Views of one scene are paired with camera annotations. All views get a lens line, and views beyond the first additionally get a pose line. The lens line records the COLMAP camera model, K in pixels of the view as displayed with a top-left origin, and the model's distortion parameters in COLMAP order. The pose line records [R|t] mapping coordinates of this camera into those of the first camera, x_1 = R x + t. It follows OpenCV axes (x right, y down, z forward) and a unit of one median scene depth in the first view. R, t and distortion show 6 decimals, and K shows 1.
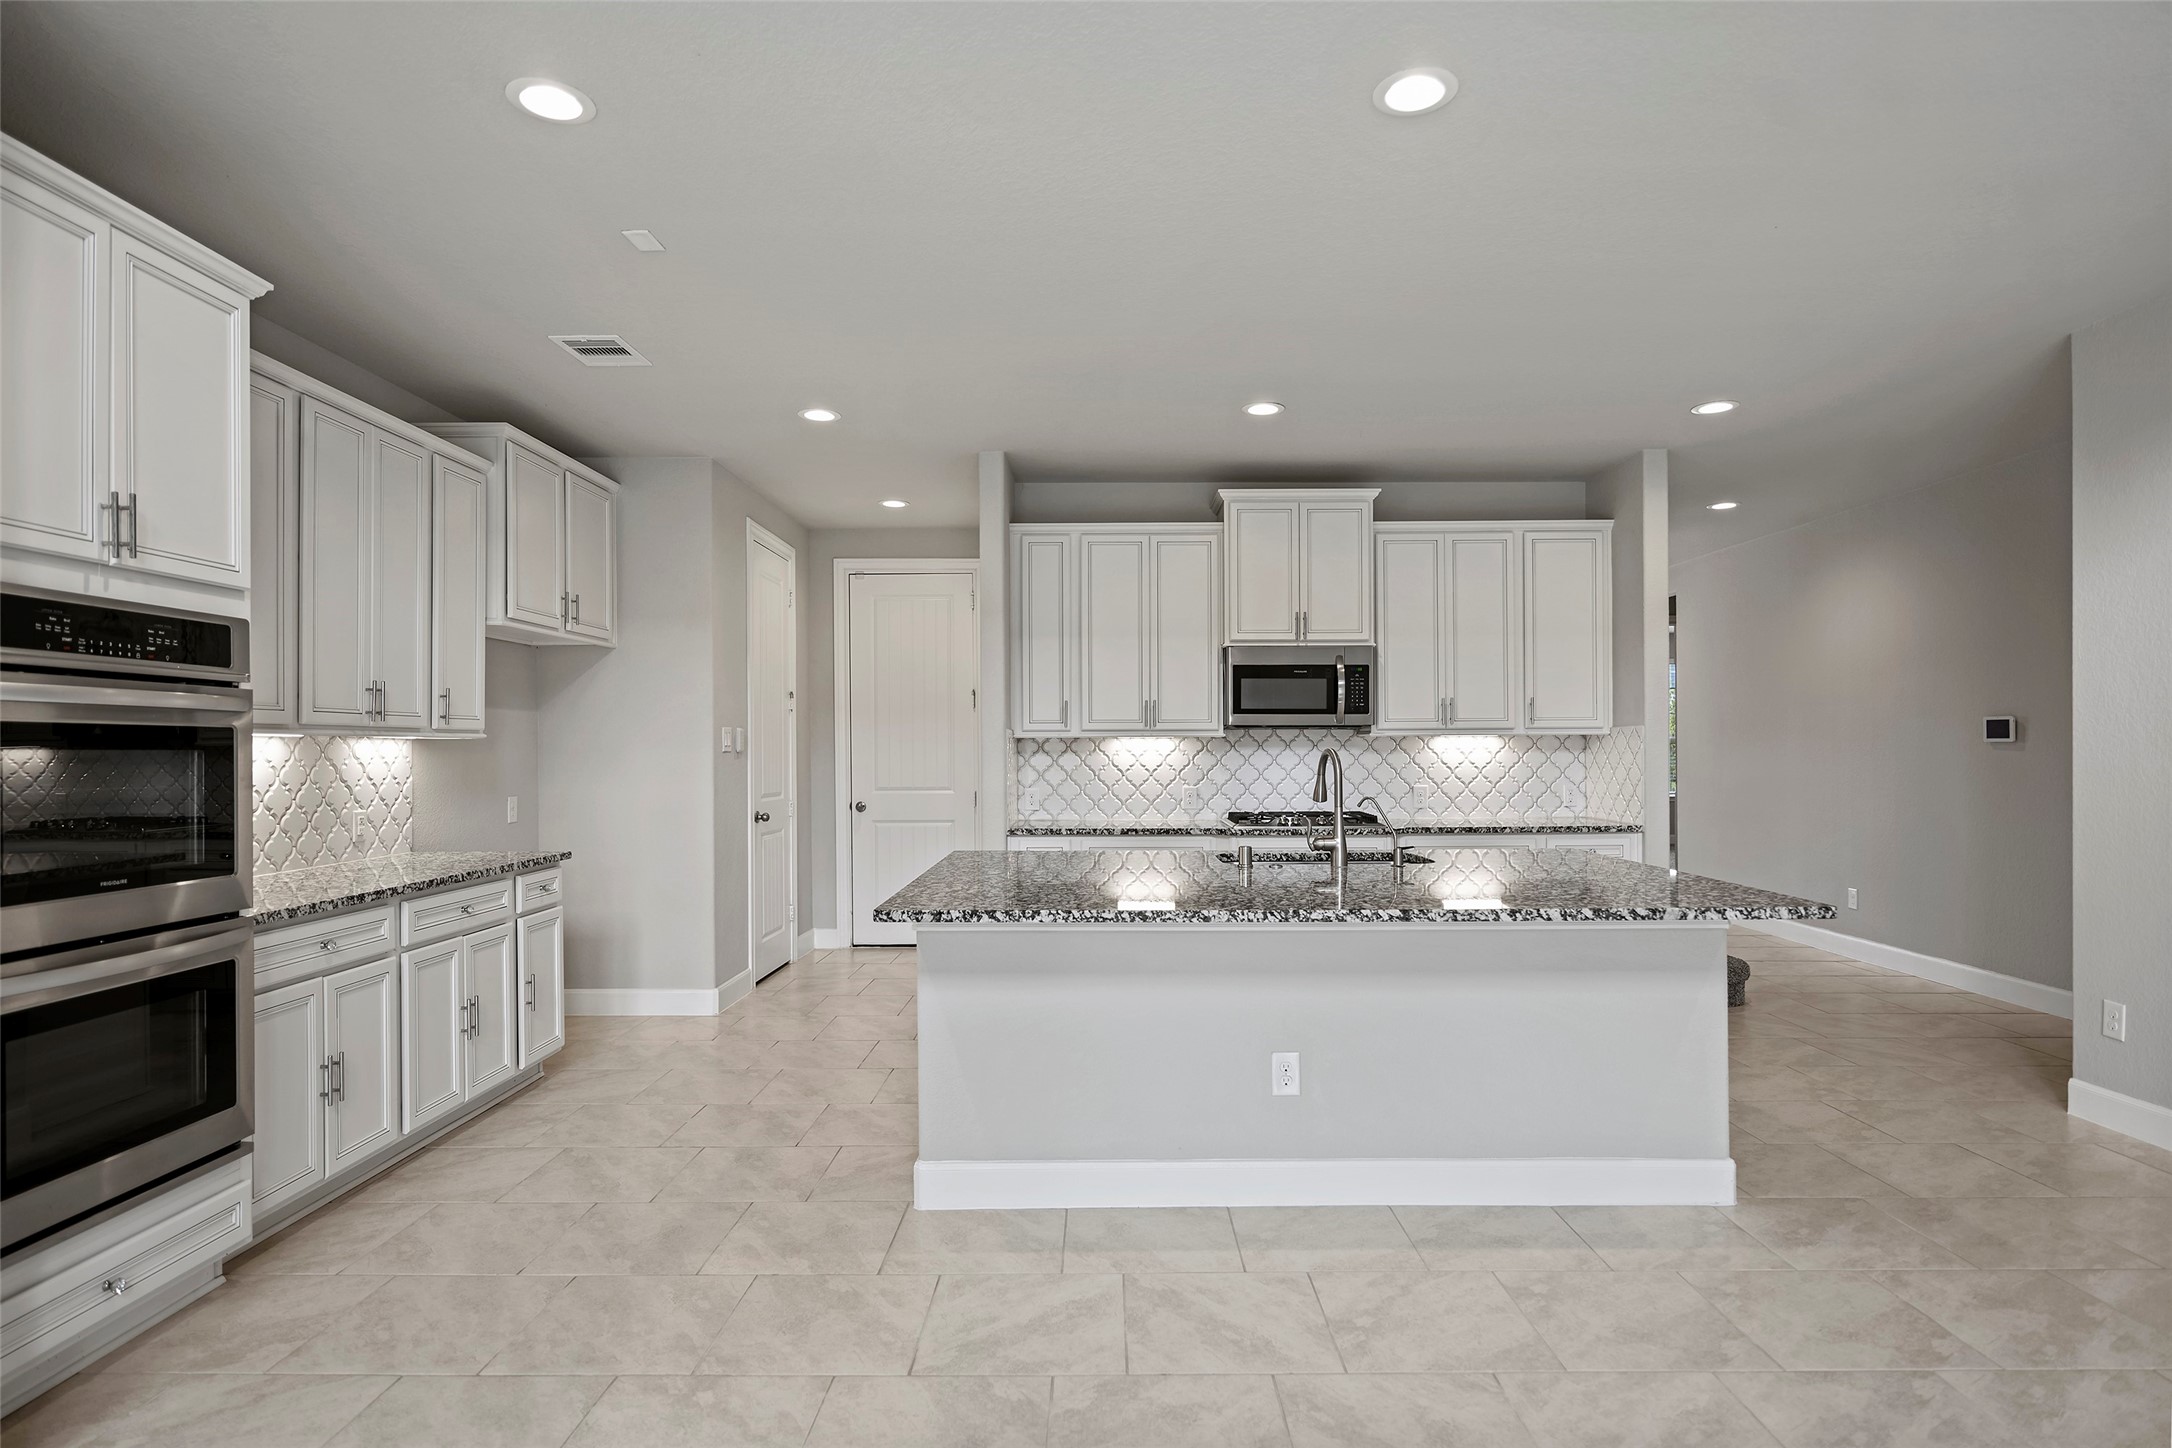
lens RADIAL K [[1131.1, 0, 1086.0], [0, 1131.1, 738.3], [0, 0, 1]] dist [-0.006388, -0.000734]
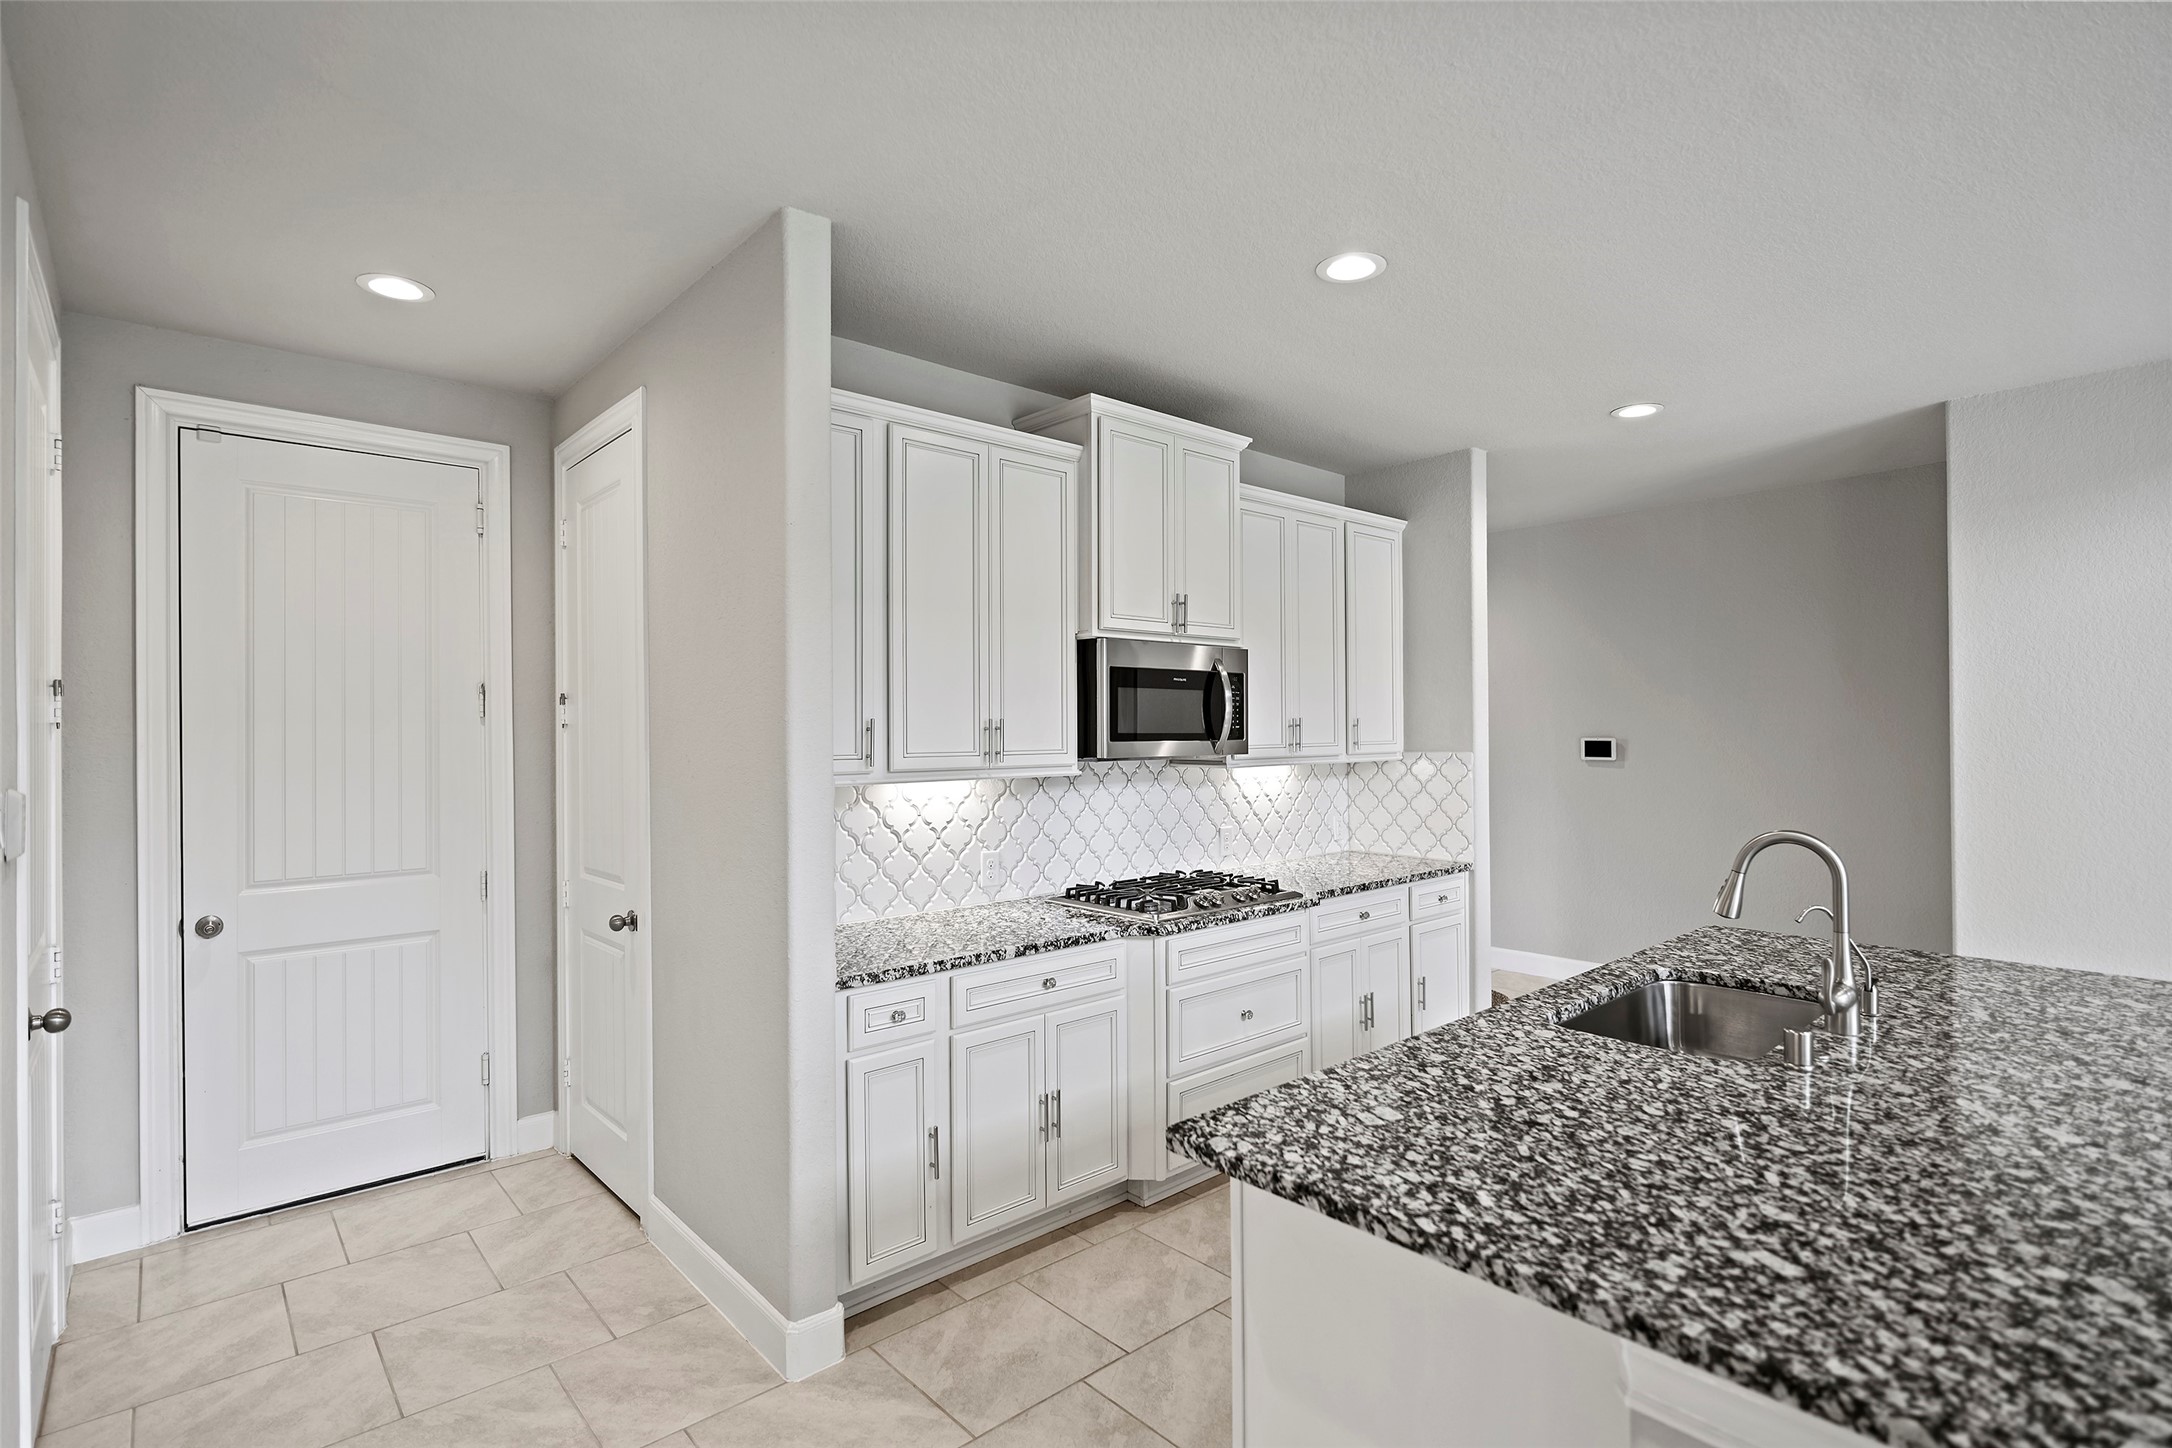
lens RADIAL K [[1061.9, 0, 1088.9], [0, 1061.9, 725.9], [0, 0, 1]] dist [-0.003984, -0.000190]
pose [[0.736716, 0.000321, 0.676202, -0.392069], [-0.001703, 0.999998, 0.001381, -0.041921], [-0.676200, -0.002169, 0.736715, 0.741418]]
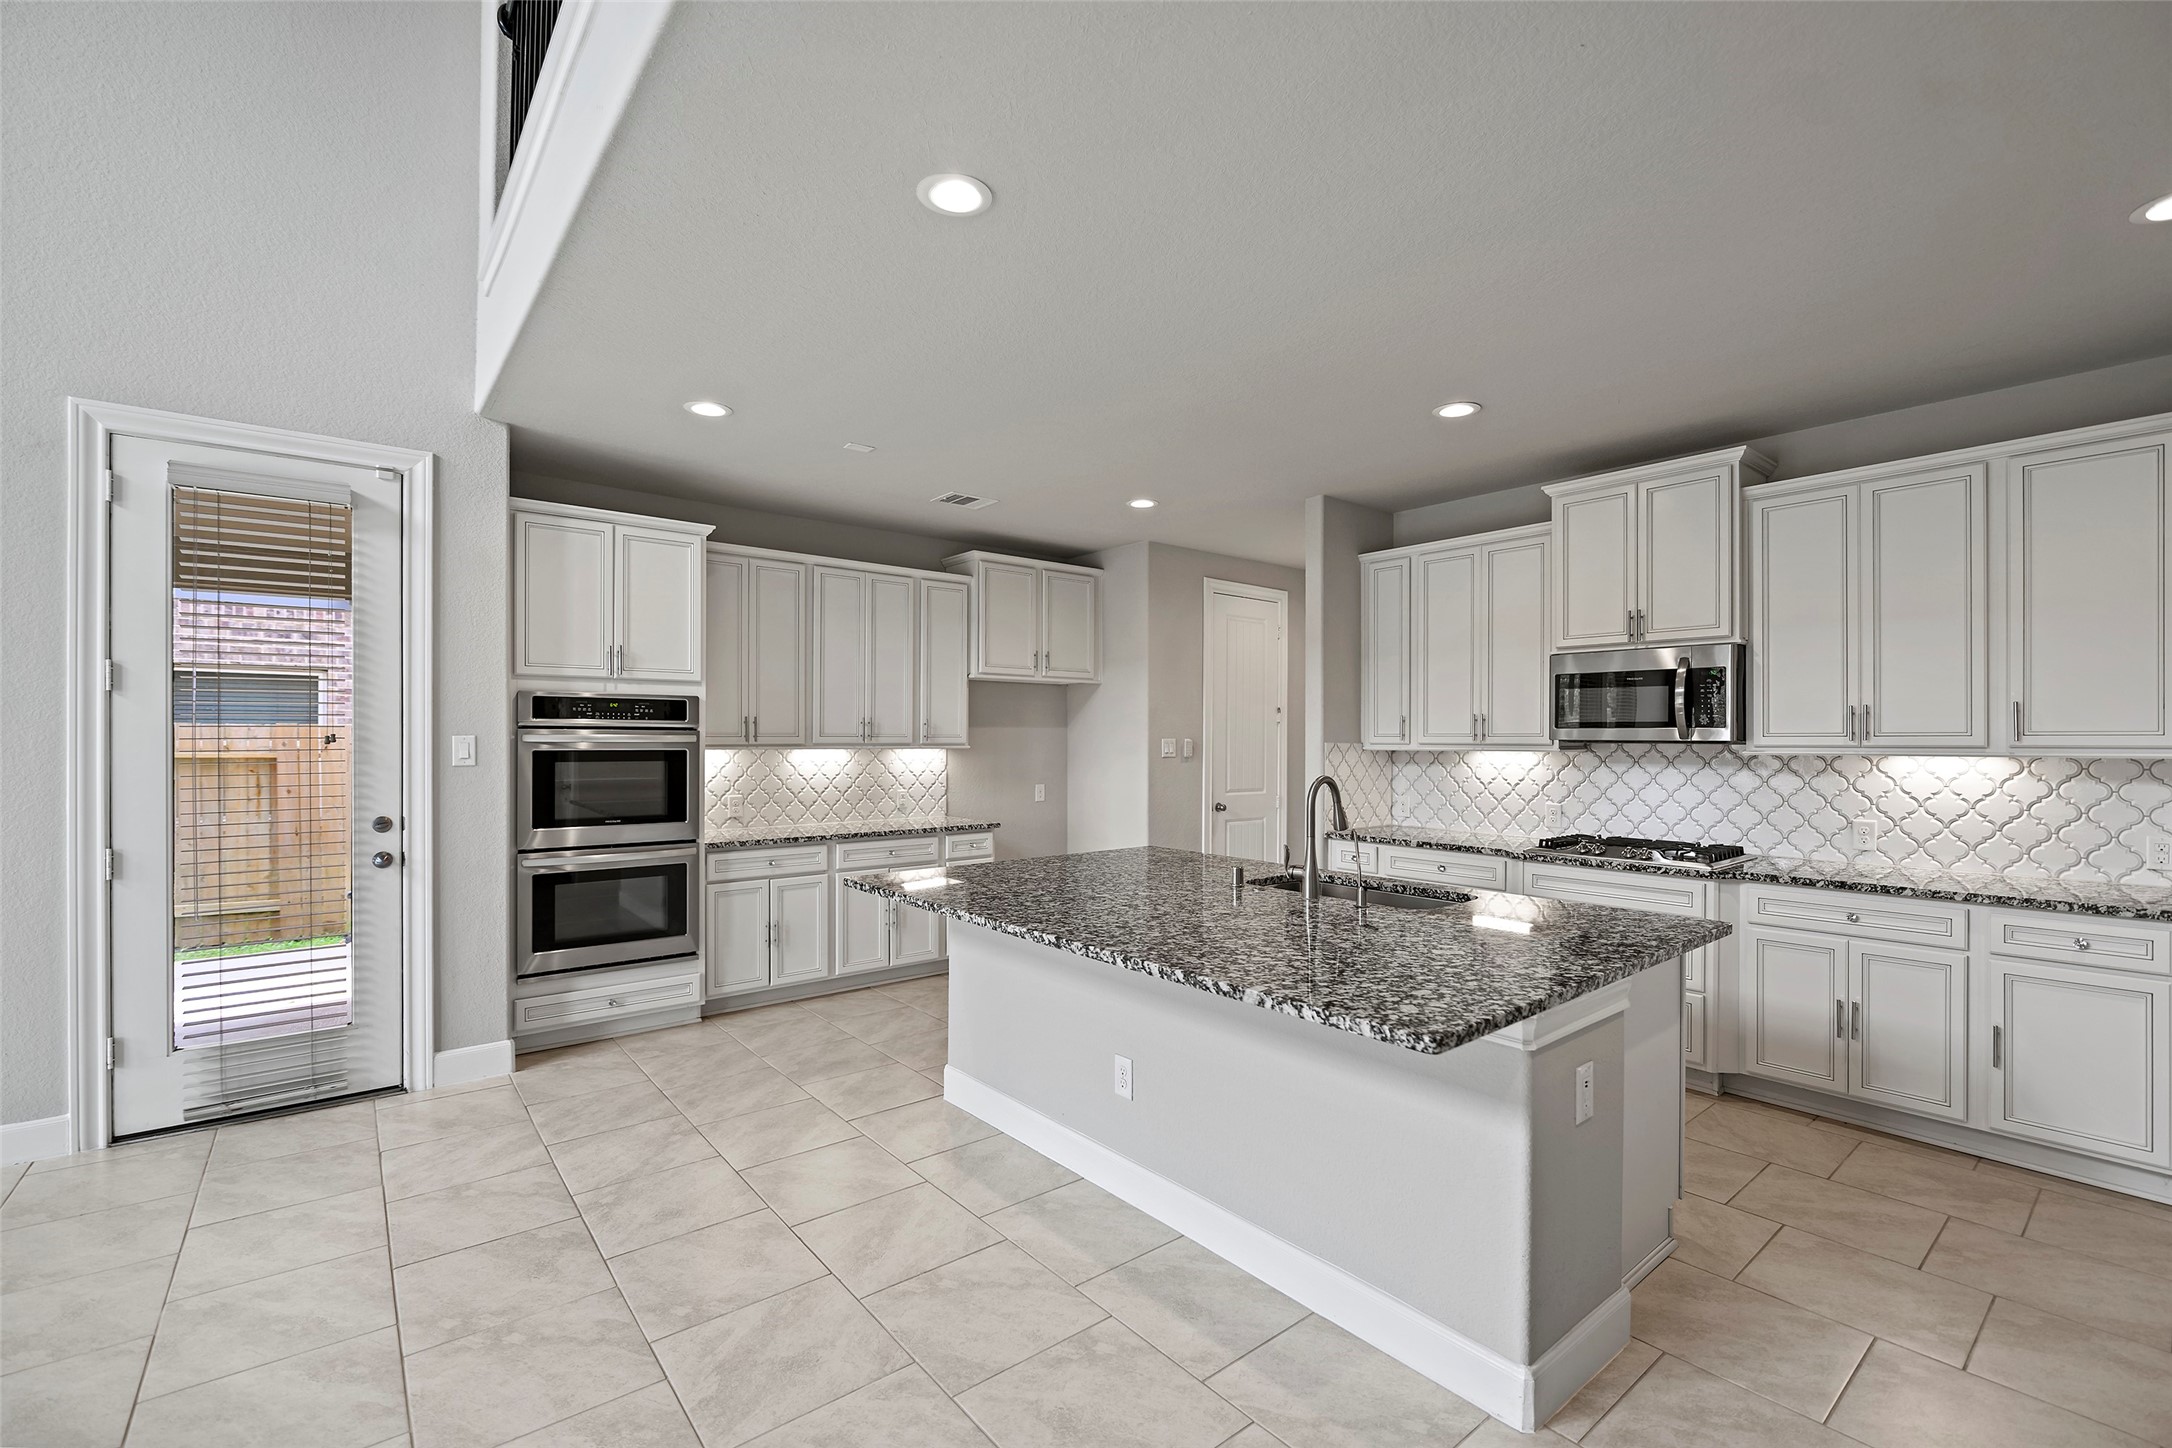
lens RADIAL K [[927.8, 0, 1087.0], [0, 927.8, 733.7], [0, 0, 1]] dist [-0.008736, 0.000016]
pose [[0.641580, 0.001925, -0.767053, 0.619878], [0.001996, 0.999989, 0.004179, -0.027632], [0.767053, -0.004212, 0.641570, 0.297118]]
